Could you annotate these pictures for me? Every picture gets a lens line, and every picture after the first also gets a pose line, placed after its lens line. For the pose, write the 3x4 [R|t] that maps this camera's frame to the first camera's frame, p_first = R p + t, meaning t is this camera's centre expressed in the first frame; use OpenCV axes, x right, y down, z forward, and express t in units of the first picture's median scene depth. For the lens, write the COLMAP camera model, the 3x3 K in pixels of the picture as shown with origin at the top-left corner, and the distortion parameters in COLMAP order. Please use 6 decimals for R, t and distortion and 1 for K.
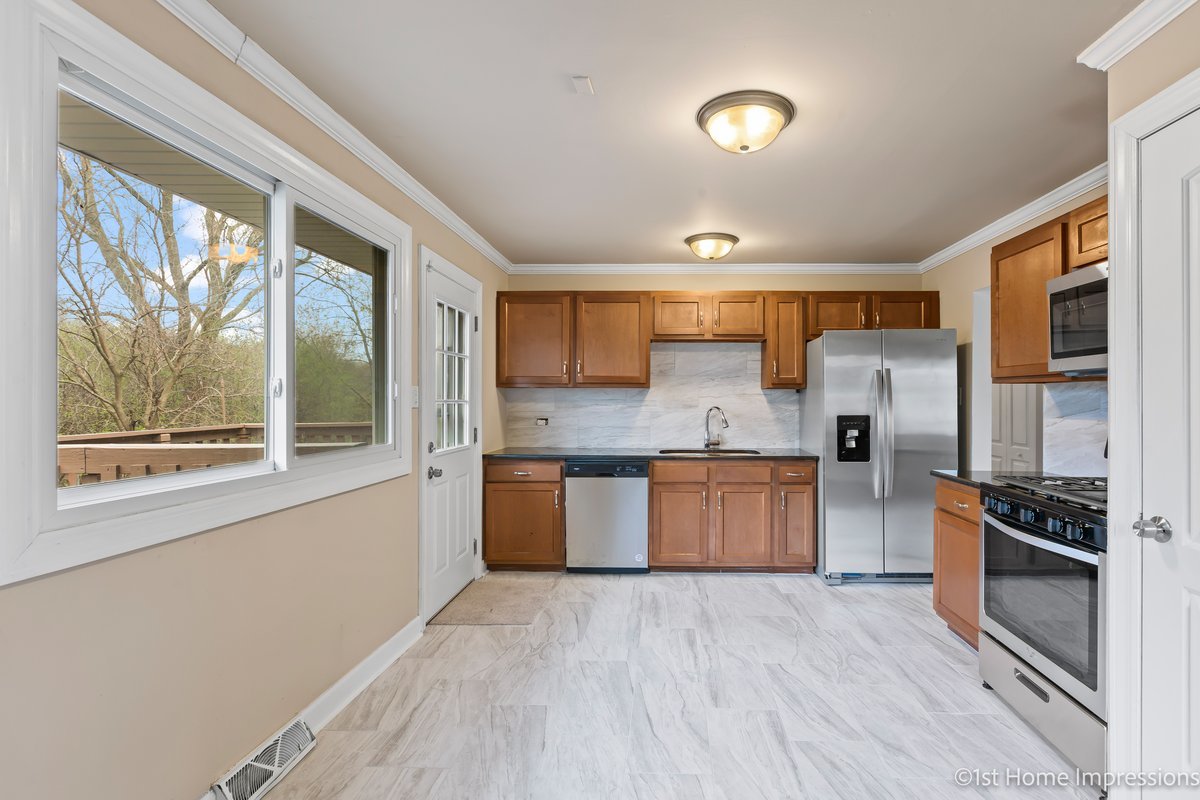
lens RADIAL K [[554.0, 0, 657.1], [0, 554.0, 399.4], [0, 0, 1]] dist [0.000391, 0.000278]
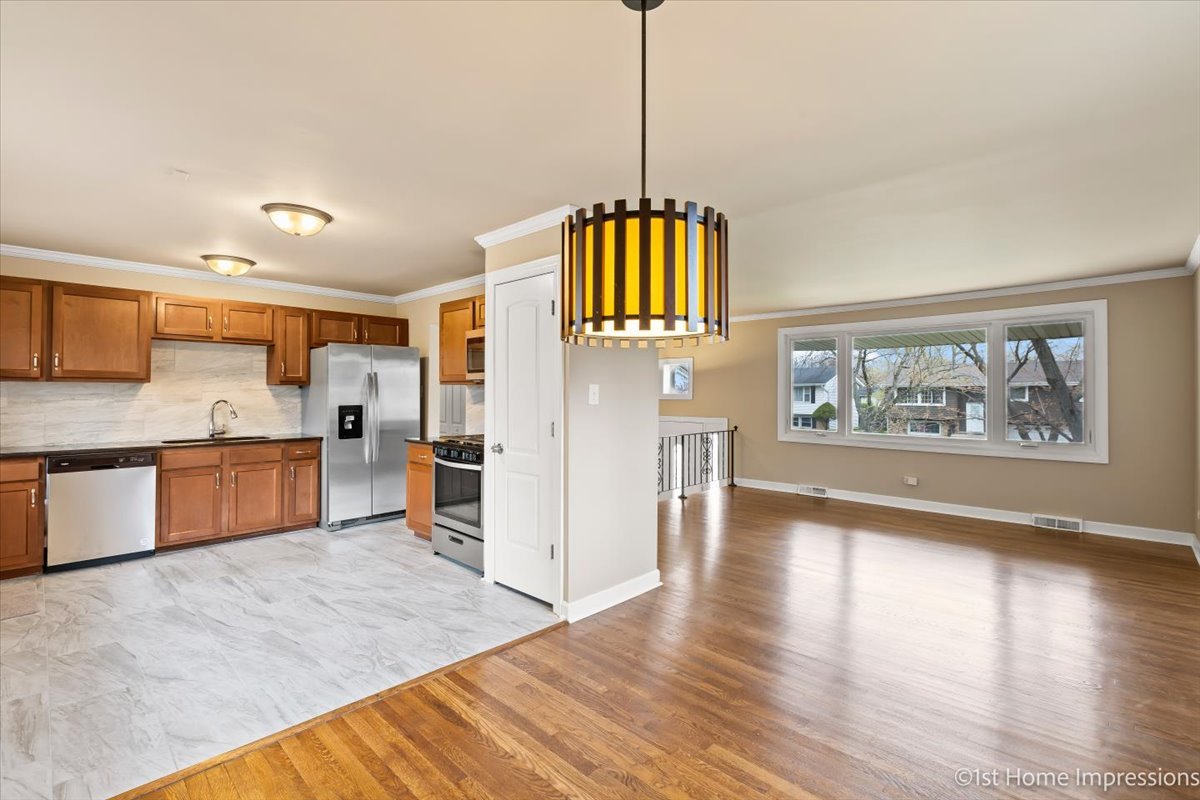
lens RADIAL K [[540.5, 0, 602.7], [0, 540.5, 387.6], [0, 0, 1]] dist [0.000661, -0.000991]
pose [[0.675130, 0.007423, 0.737662, -0.207670], [-0.001756, 0.999963, -0.008455, -0.005144], [-0.737697, 0.004412, 0.675118, -0.361106]]
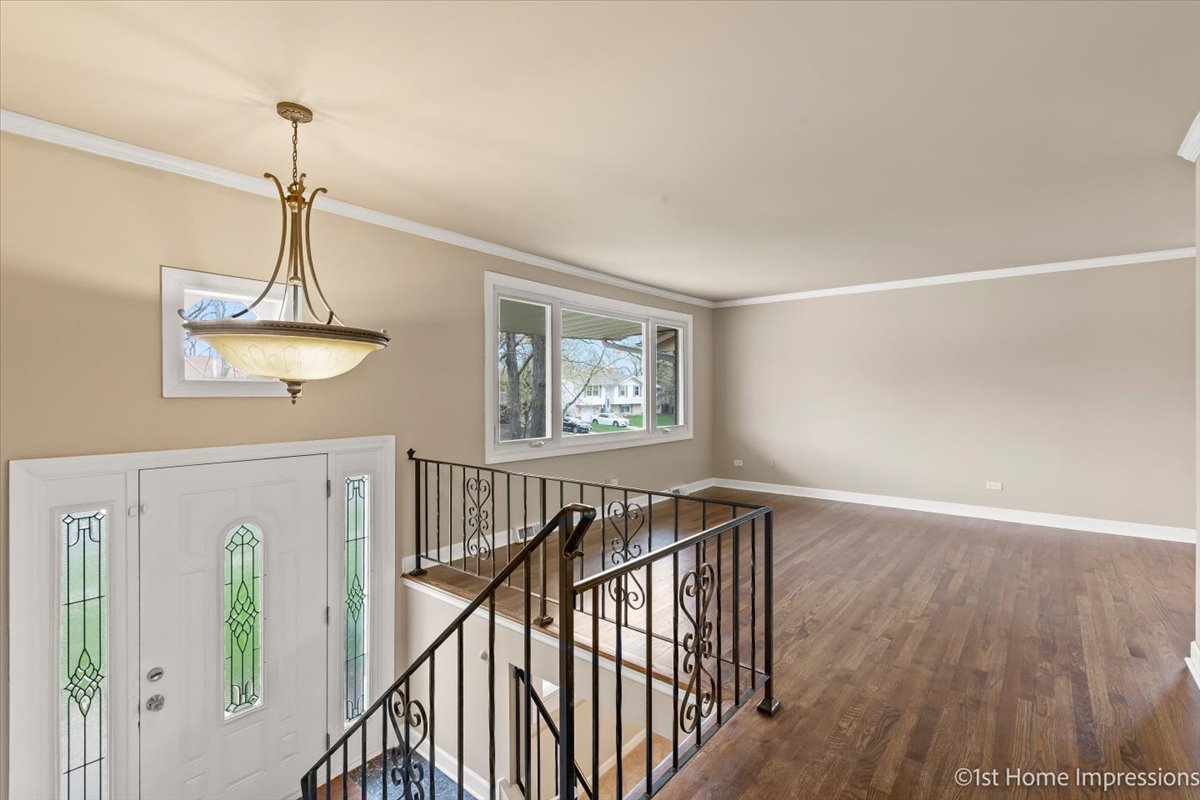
lens RADIAL K [[540.5, 0, 602.7], [0, 540.5, 387.6], [0, 0, 1]] dist [0.000661, -0.000991]
pose [[-0.790524, 0.002827, 0.612425, 0.715531], [-0.002235, 0.999969, -0.007501, 0.013686], [-0.612427, -0.007298, -0.790493, 1.129884]]
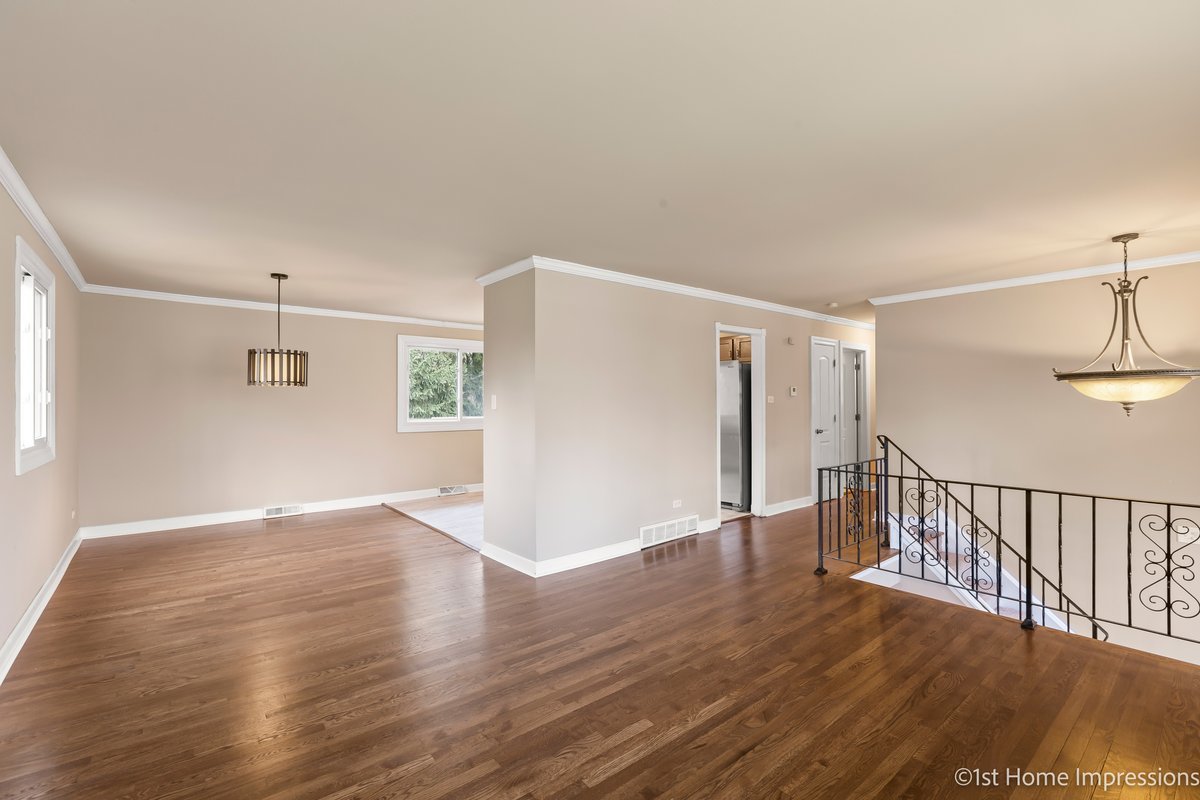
lens RADIAL K [[532.6, 0, 600.0], [0, 532.6, 400.0], [0, 0, 1]] dist [0.000750, -0.000455]
pose [[0.656086, -0.007612, -0.754648, 1.400235], [0.005629, 0.999971, -0.005192, 0.000534], [0.754665, -0.000842, 0.656109, -0.366700]]
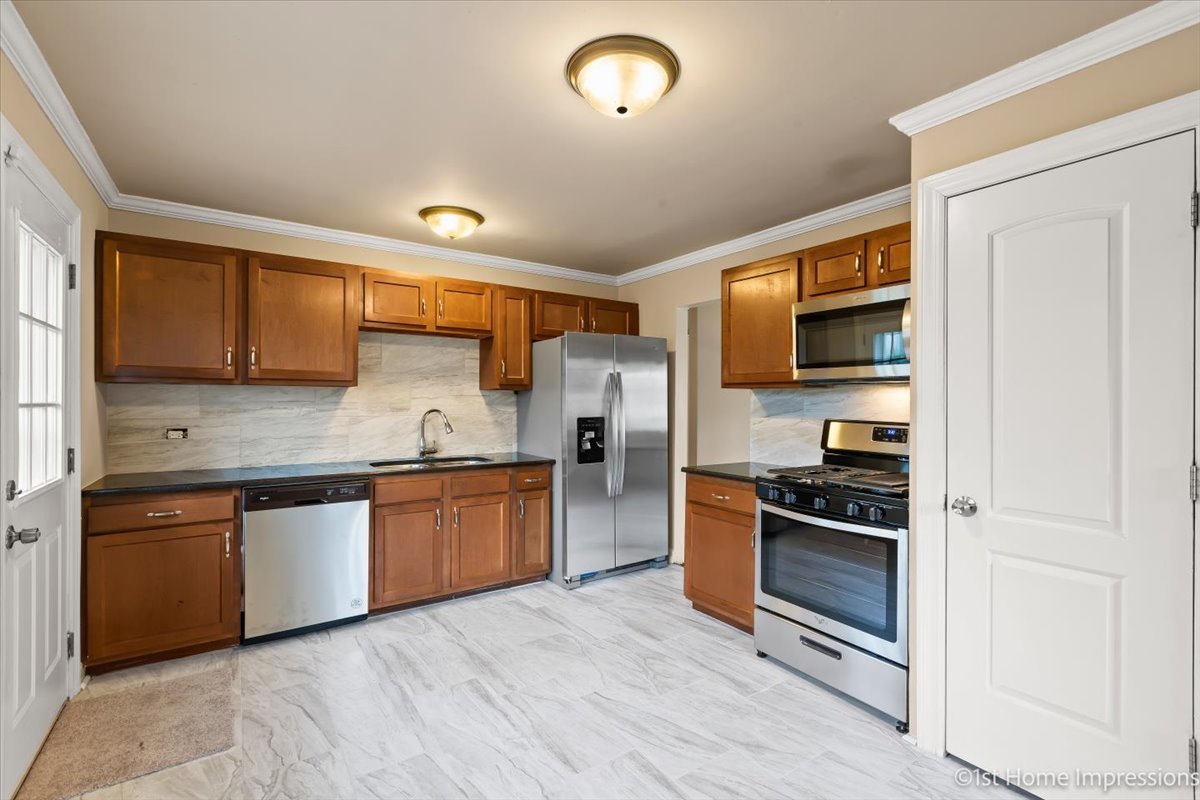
lens RADIAL K [[531.0, 0, 596.1], [0, 531.0, 401.2], [0, 0, 1]] dist [-0.000227, 0.000015]
pose [[0.815537, 0.000546, 0.578704, -0.190650], [-0.002820, 0.999991, 0.003031, -0.003388], [-0.578697, -0.004104, 0.815532, 0.191834]]
